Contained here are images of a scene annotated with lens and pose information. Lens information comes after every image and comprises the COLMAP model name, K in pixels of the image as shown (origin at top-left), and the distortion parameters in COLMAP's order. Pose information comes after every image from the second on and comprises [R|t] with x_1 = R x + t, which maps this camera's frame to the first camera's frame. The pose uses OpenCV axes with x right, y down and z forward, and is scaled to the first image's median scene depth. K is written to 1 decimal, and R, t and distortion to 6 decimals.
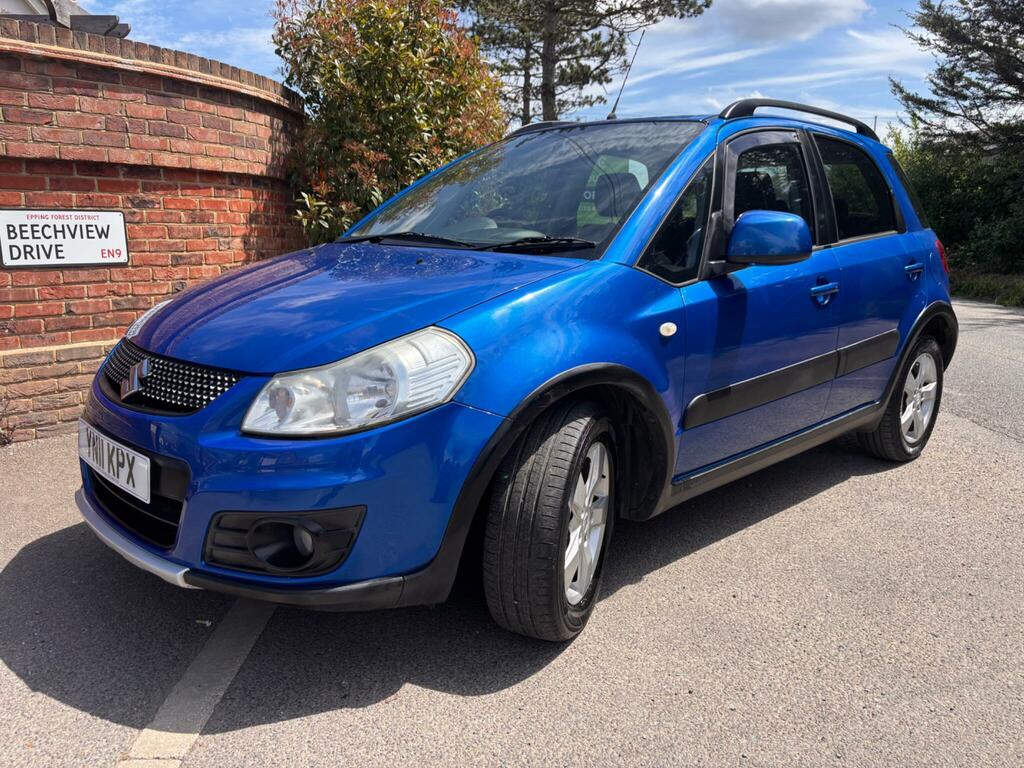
lens RADIAL K [[787.2, 0, 514.6], [0, 787.2, 389.0], [0, 0, 1]] dist [0.025077, -0.024767]
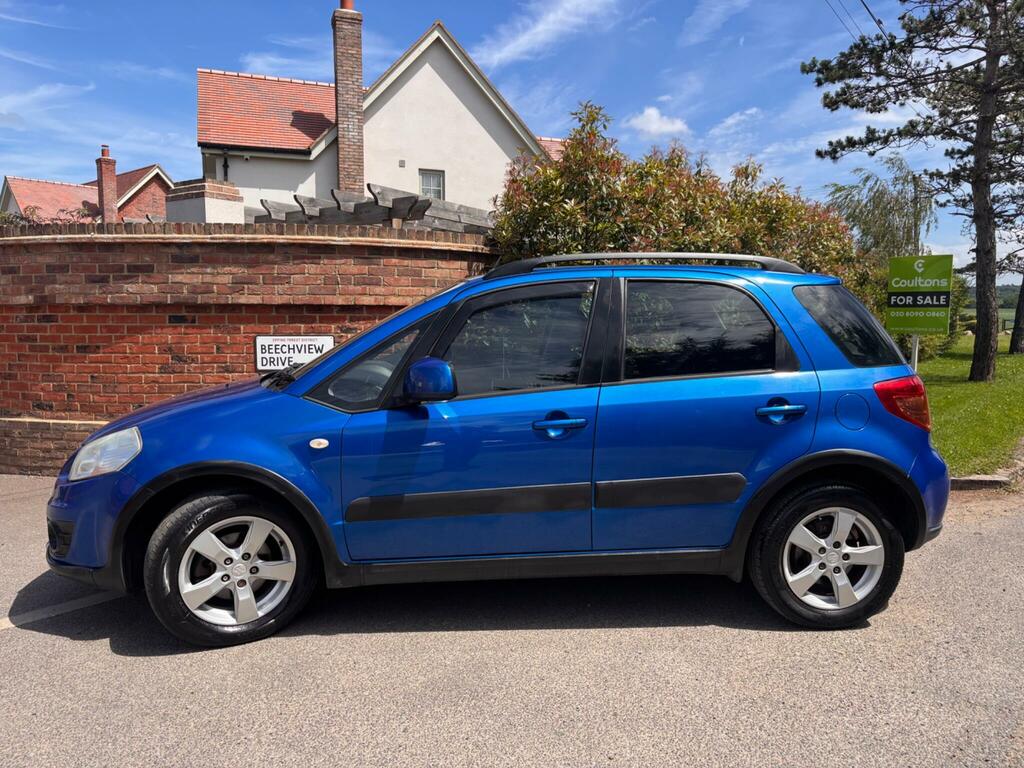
lens RADIAL K [[787.2, 0, 518.2], [0, 787.2, 382.9], [0, 0, 1]] dist [0.025077, -0.024767]
pose [[0.779310, 0.049155, -0.624708, 0.738414], [-0.125844, 0.988885, -0.079177, -0.064578], [0.613873, 0.140320, 0.776834, 0.073299]]
